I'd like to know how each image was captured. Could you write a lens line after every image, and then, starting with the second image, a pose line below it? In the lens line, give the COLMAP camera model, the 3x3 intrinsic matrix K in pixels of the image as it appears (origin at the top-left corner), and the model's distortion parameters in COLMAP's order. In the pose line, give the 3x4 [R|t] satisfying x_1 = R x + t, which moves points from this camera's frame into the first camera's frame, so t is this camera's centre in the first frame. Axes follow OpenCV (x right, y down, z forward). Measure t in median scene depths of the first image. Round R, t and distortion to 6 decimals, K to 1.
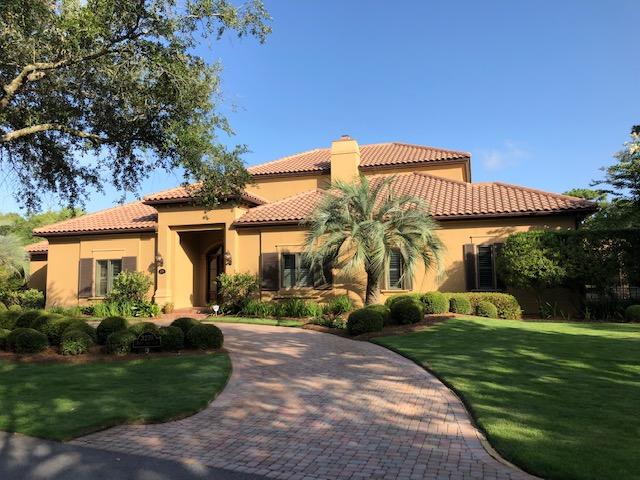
lens RADIAL K [[505.0, 0, 320.0], [0, 505.0, 240.0], [0, 0, 1]] dist [0.001920, 0.000120]
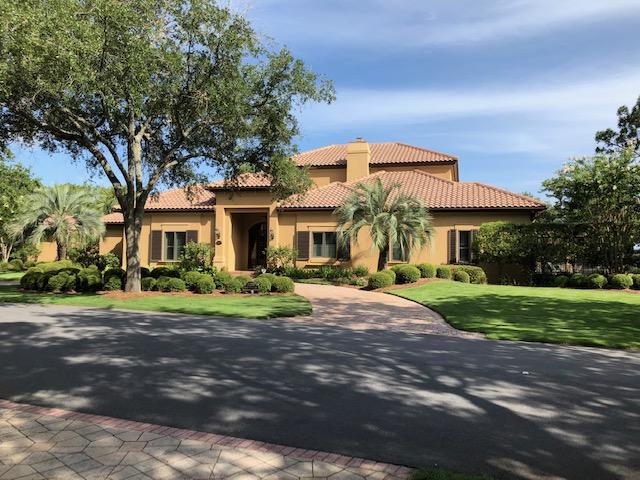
lens RADIAL K [[505.0, 0, 320.0], [0, 505.0, 240.0], [0, 0, 1]] dist [0.001920, 0.000120]
pose [[0.999296, 0.030372, 0.022010, -0.080671], [-0.031461, 0.998206, 0.050934, -0.019640], [-0.020424, -0.051591, 0.998459, -0.309133]]
